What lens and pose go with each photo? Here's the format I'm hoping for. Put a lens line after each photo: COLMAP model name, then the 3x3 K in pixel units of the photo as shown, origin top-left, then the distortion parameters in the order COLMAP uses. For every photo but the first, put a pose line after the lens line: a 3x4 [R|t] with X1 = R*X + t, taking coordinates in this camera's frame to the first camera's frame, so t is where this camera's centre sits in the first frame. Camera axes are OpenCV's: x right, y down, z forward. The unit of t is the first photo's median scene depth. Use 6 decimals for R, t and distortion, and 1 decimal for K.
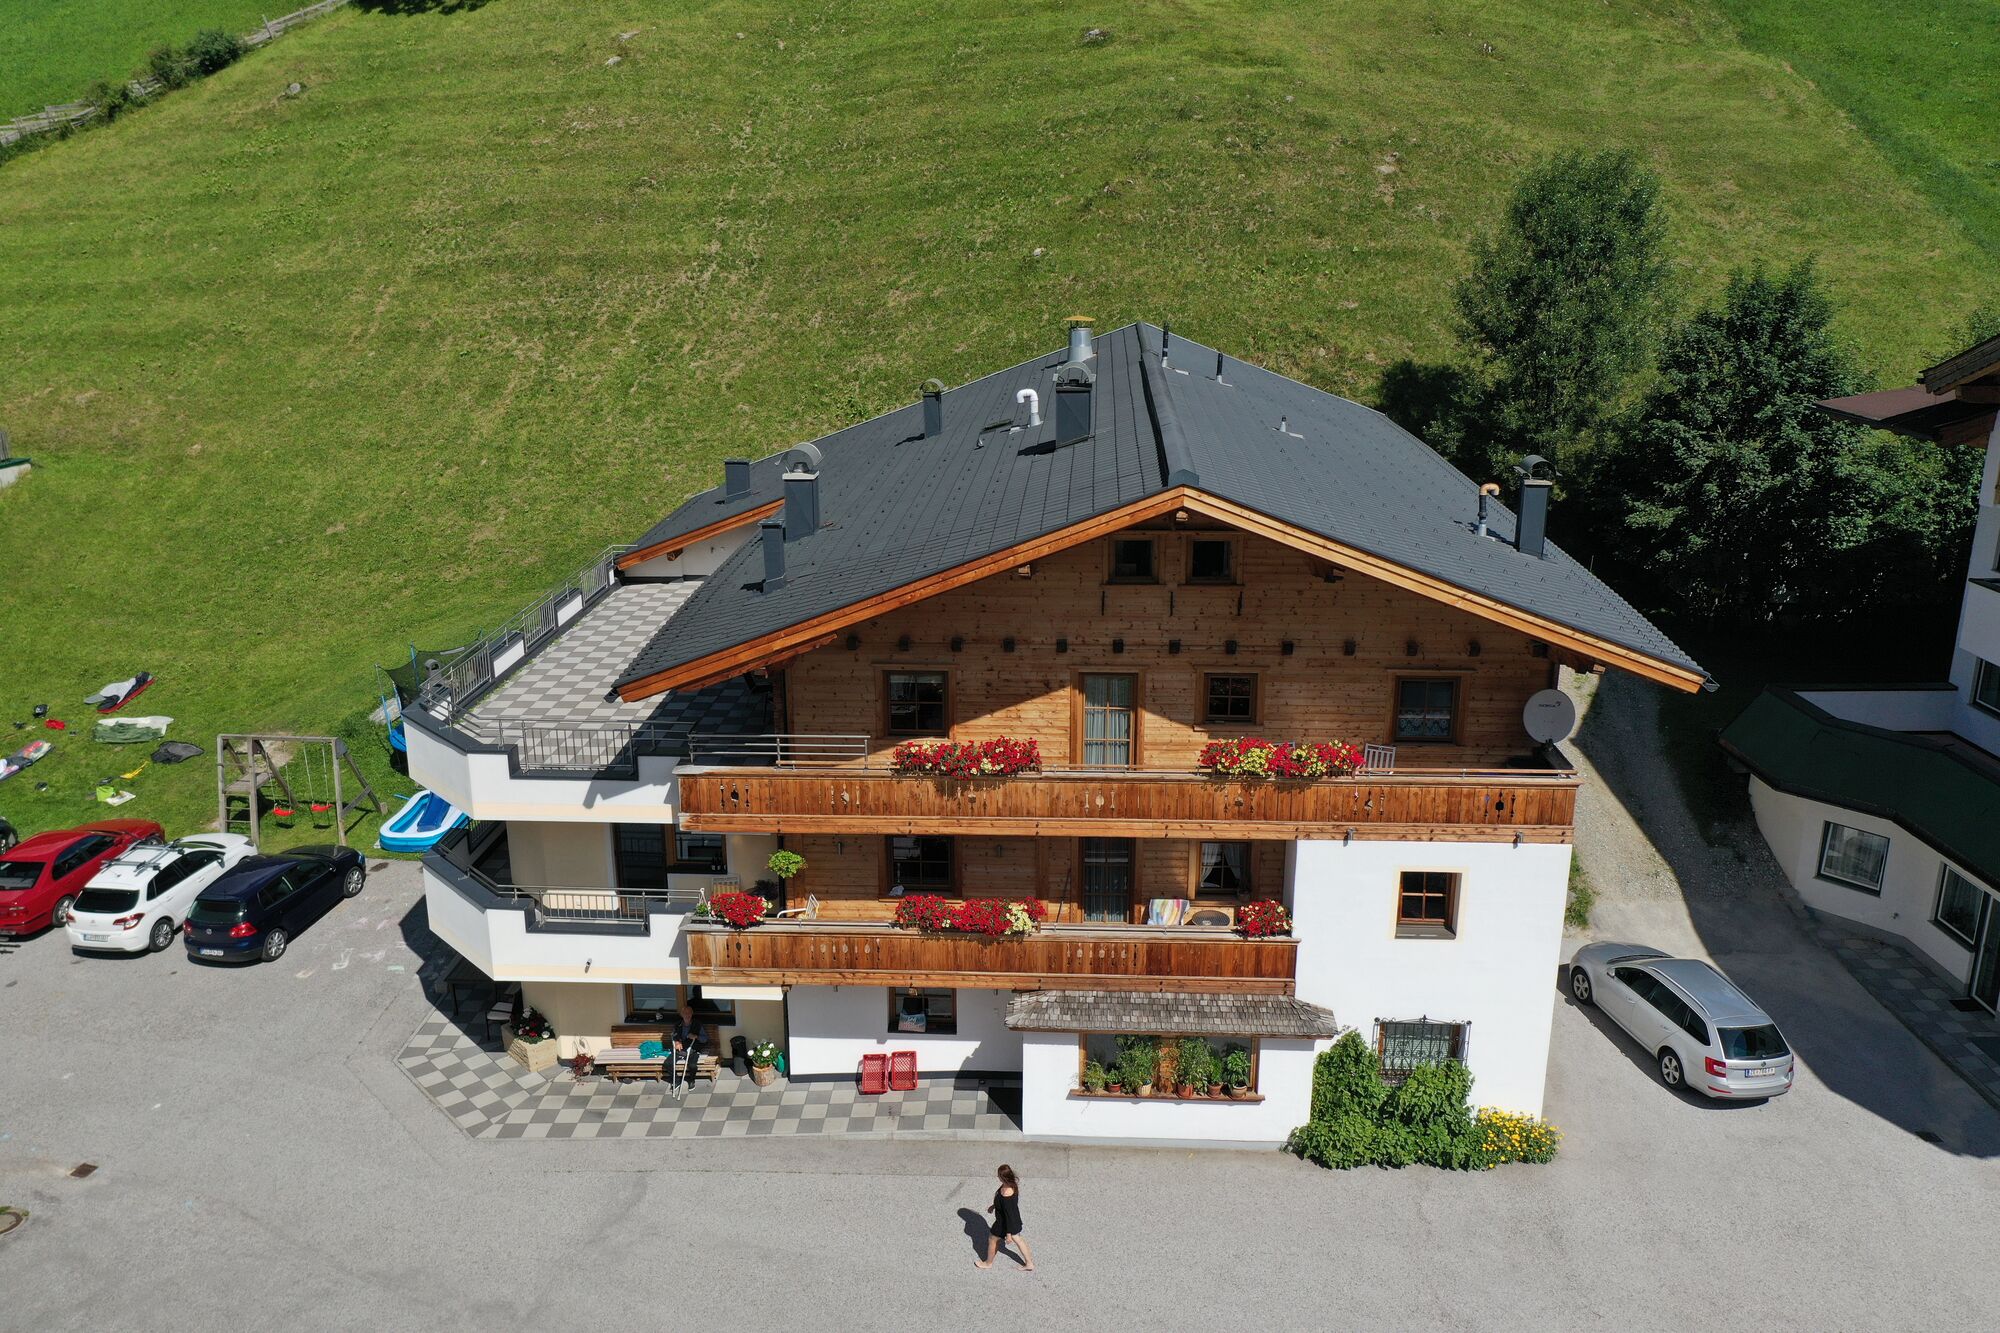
lens RADIAL K [[1573.7, 0, 999.5], [0, 1573.7, 651.8], [0, 0, 1]] dist [0.001115, 0.013918]
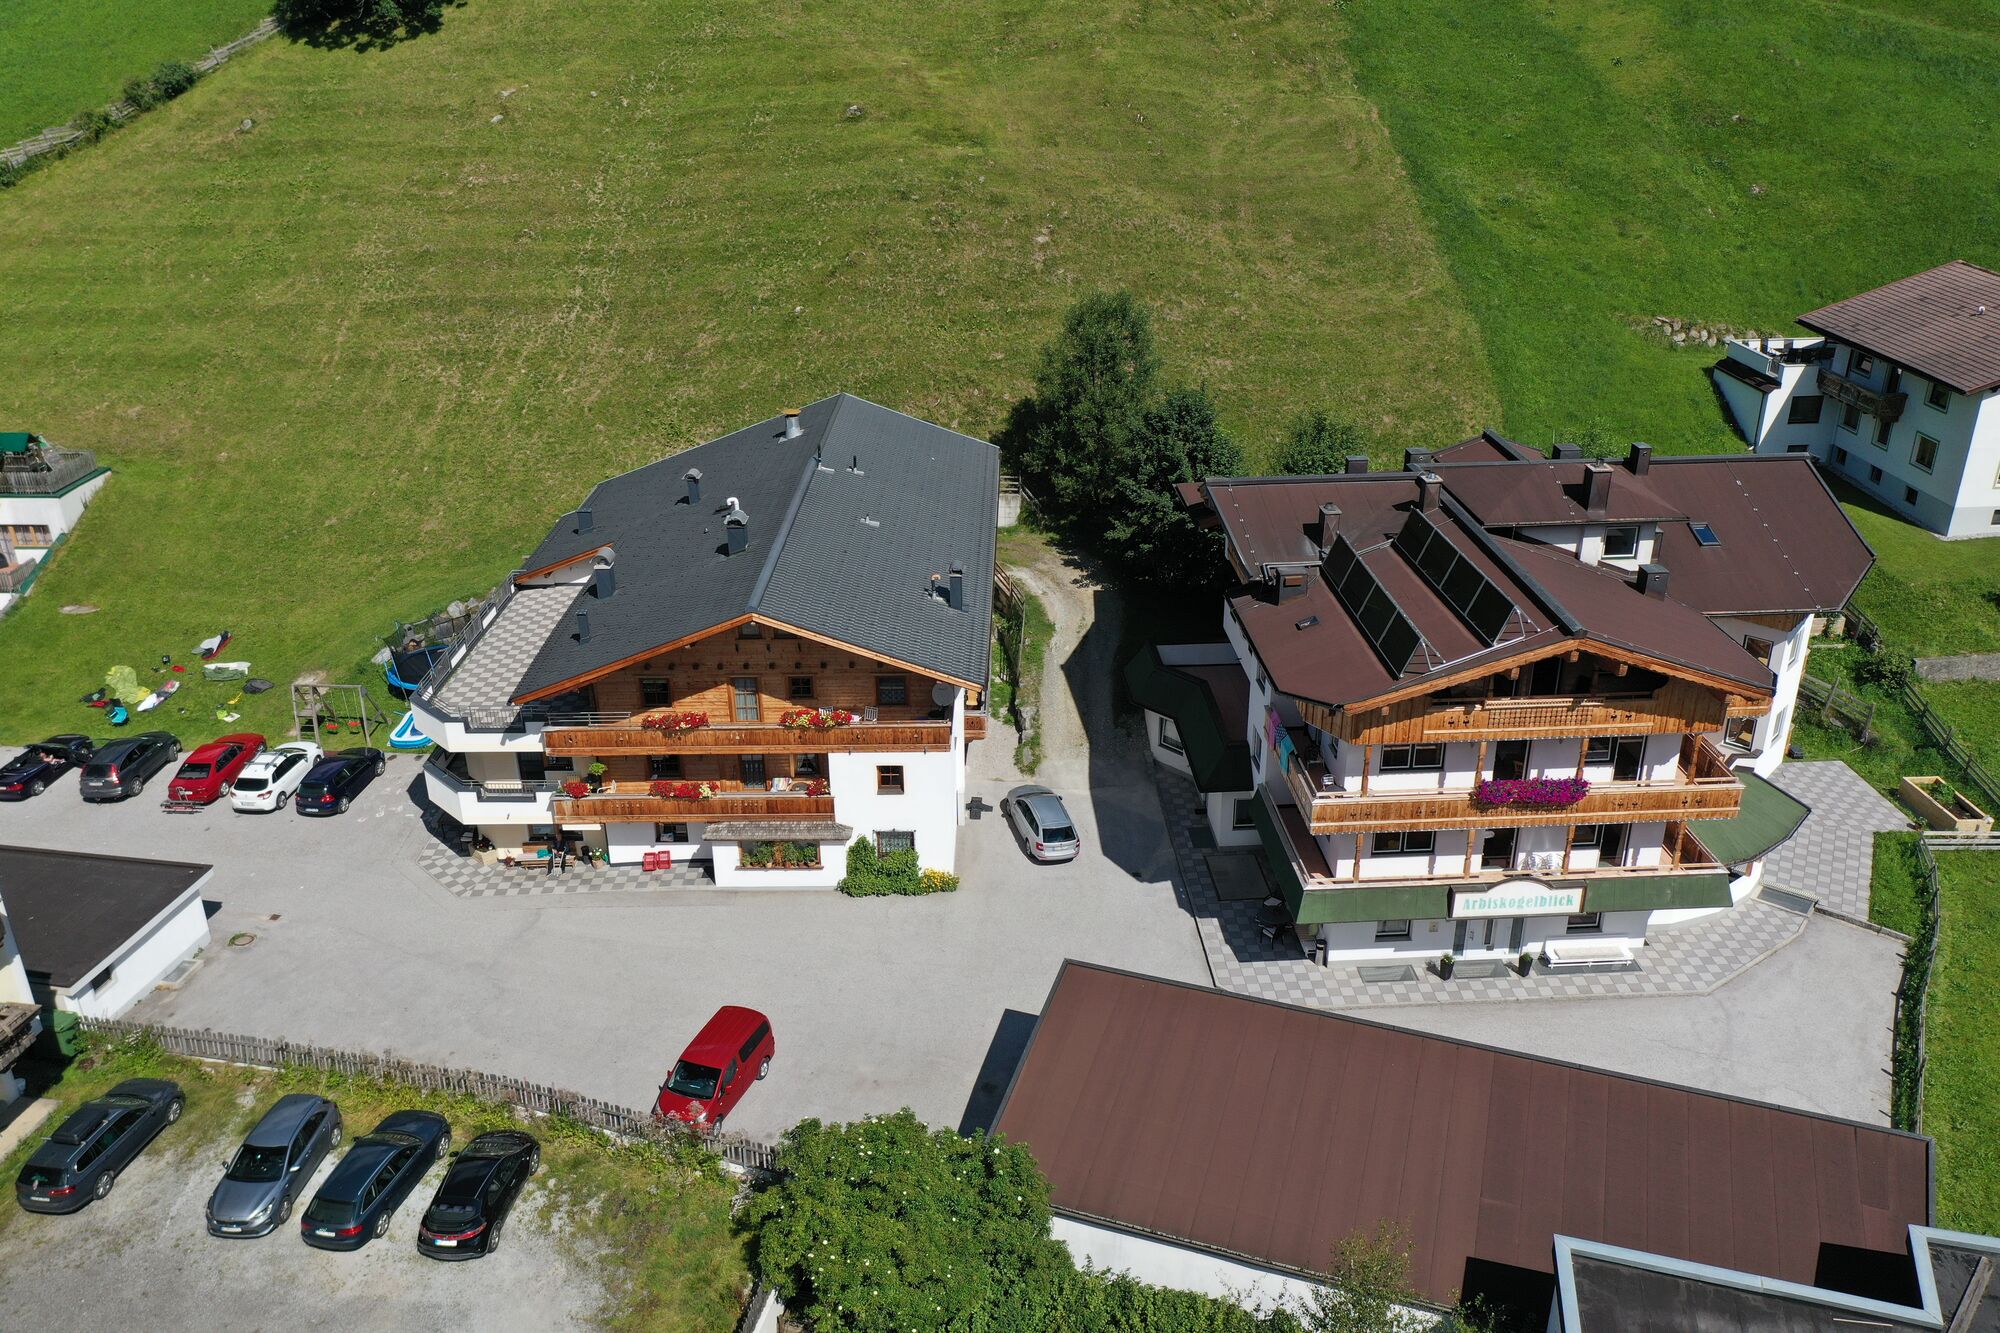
lens RADIAL K [[1573.7, 0, 999.7], [0, 1573.7, 657.0], [0, 0, 1]] dist [0.001115, 0.013918]
pose [[0.998984, -0.026334, 0.036575, 0.184179], [0.020980, 0.989968, 0.139725, -0.166038], [-0.039888, -0.138816, 0.989515, -0.614878]]
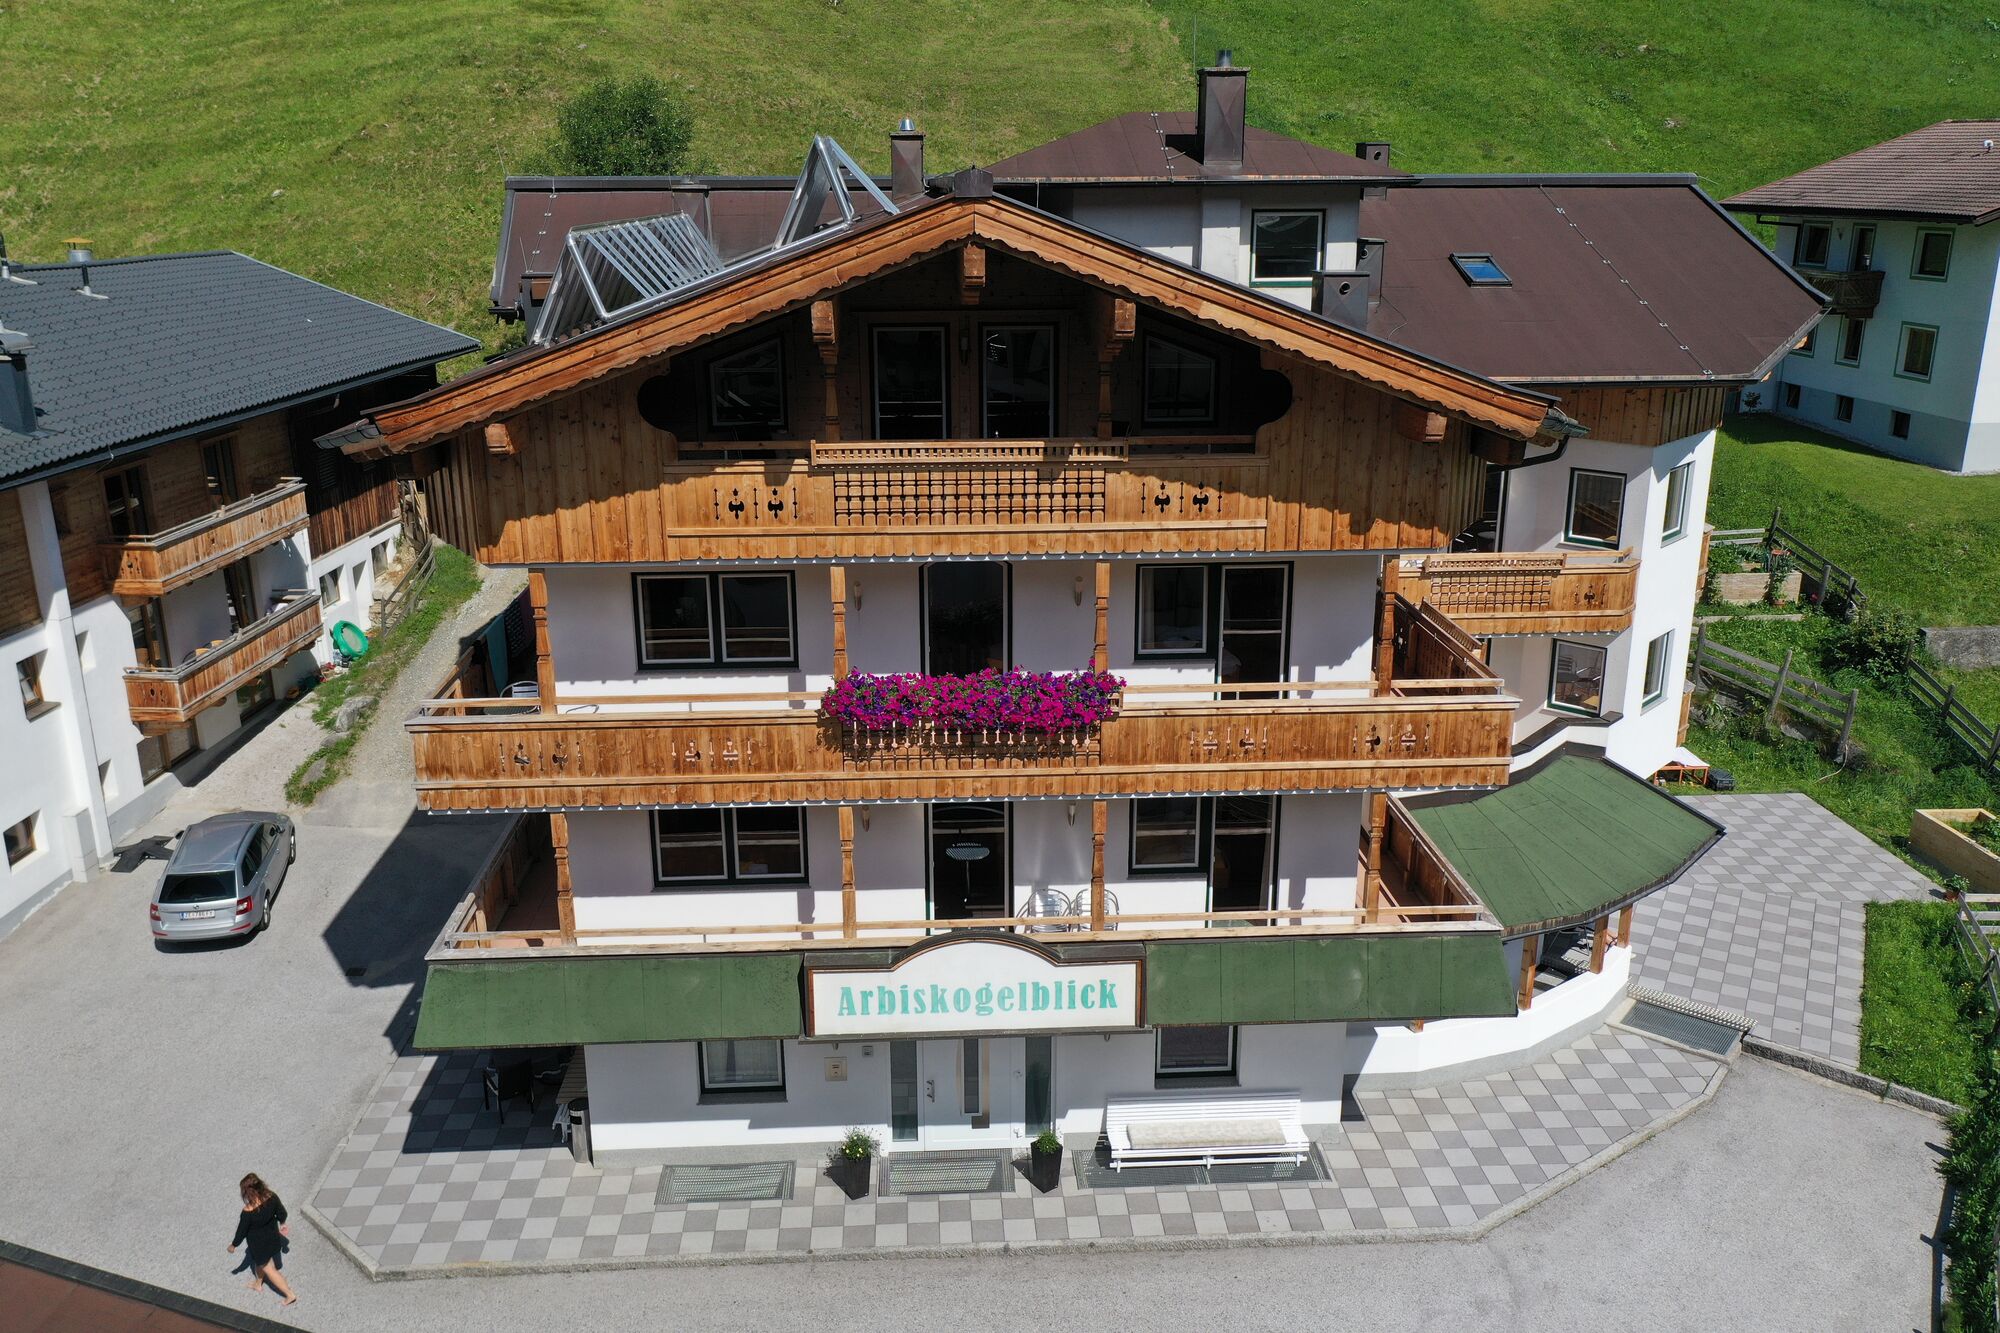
lens RADIAL K [[1573.7, 0, 1005.7], [0, 1573.7, 658.6], [0, 0, 1]] dist [0.001115, 0.013918]
pose [[0.999087, -0.014026, 0.040365, 0.551174], [0.013731, 0.999877, 0.007575, 0.053455], [-0.040467, -0.007014, 0.999156, -0.040034]]
